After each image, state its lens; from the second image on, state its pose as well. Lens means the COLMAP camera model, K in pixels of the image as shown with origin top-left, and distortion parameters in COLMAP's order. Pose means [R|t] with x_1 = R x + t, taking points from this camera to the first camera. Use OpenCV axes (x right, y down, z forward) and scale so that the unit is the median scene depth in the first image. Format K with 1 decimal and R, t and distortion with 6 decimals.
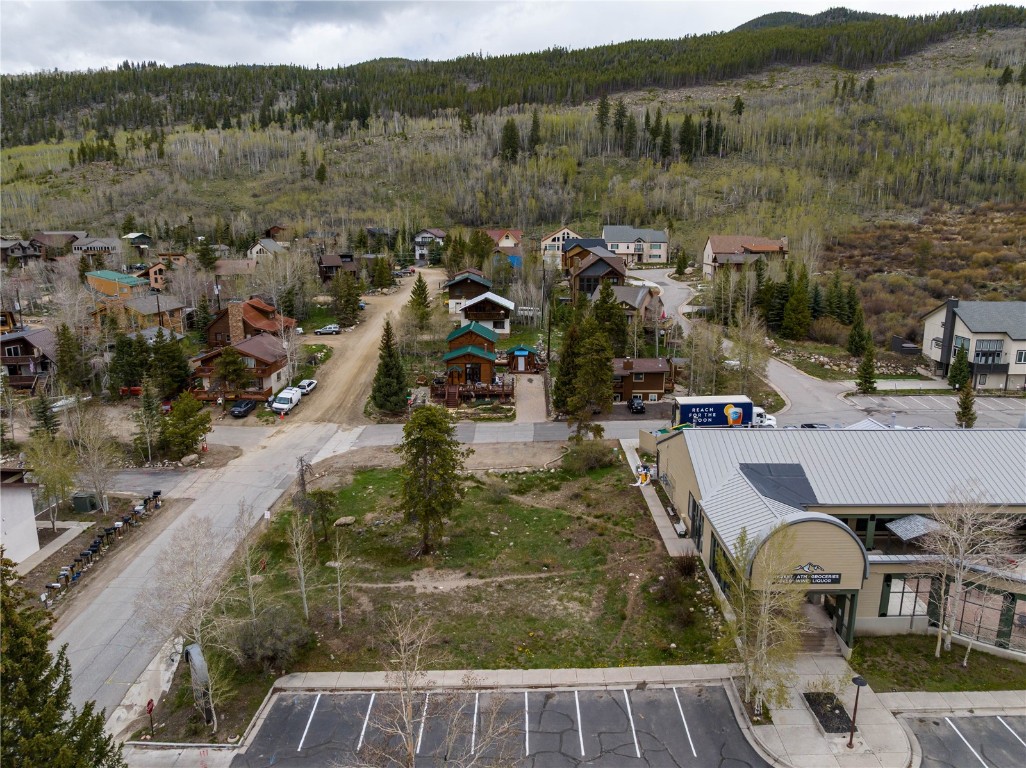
lens RADIAL K [[723.2, 0, 518.2], [0, 723.2, 377.8], [0, 0, 1]] dist [-0.036209, 0.002329]
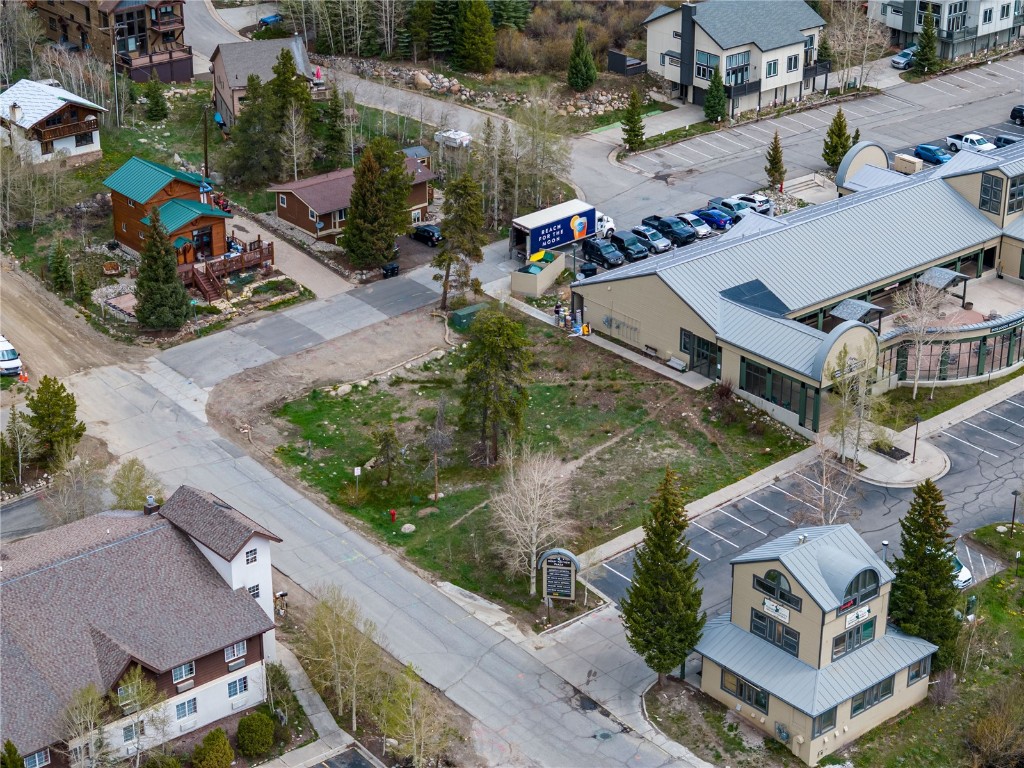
lens RADIAL K [[2060.6, 0, 509.9], [0, 2060.6, 387.2], [0, 0, 1]] dist [-0.104492, 0.442937]
pose [[0.761016, -0.277051, 0.586598, -0.977698], [0.143527, 0.953718, 0.264238, -0.332400], [-0.632657, -0.116897, 0.765559, -0.650005]]
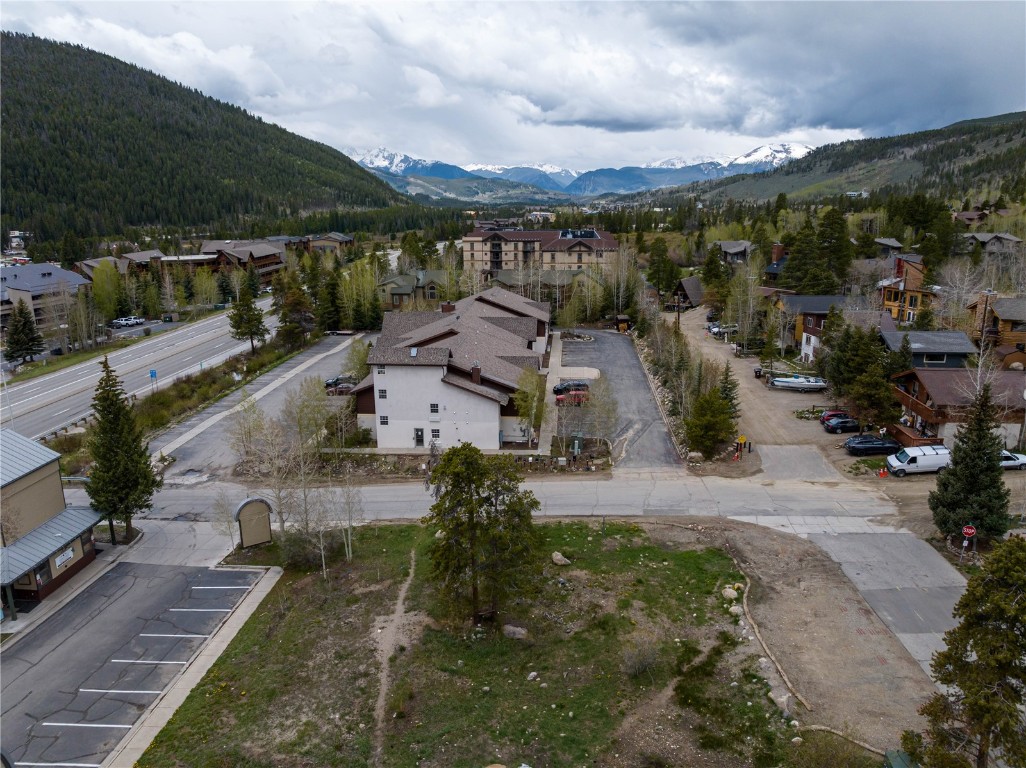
lens RADIAL K [[723.2, 0, 518.2], [0, 723.2, 377.8], [0, 0, 1]] dist [-0.036209, 0.002329]
pose [[-0.065753, 0.241276, -0.968226, 0.328700], [-0.207134, 0.945890, 0.249777, -0.125993], [0.976100, 0.216976, -0.012219, 0.562297]]
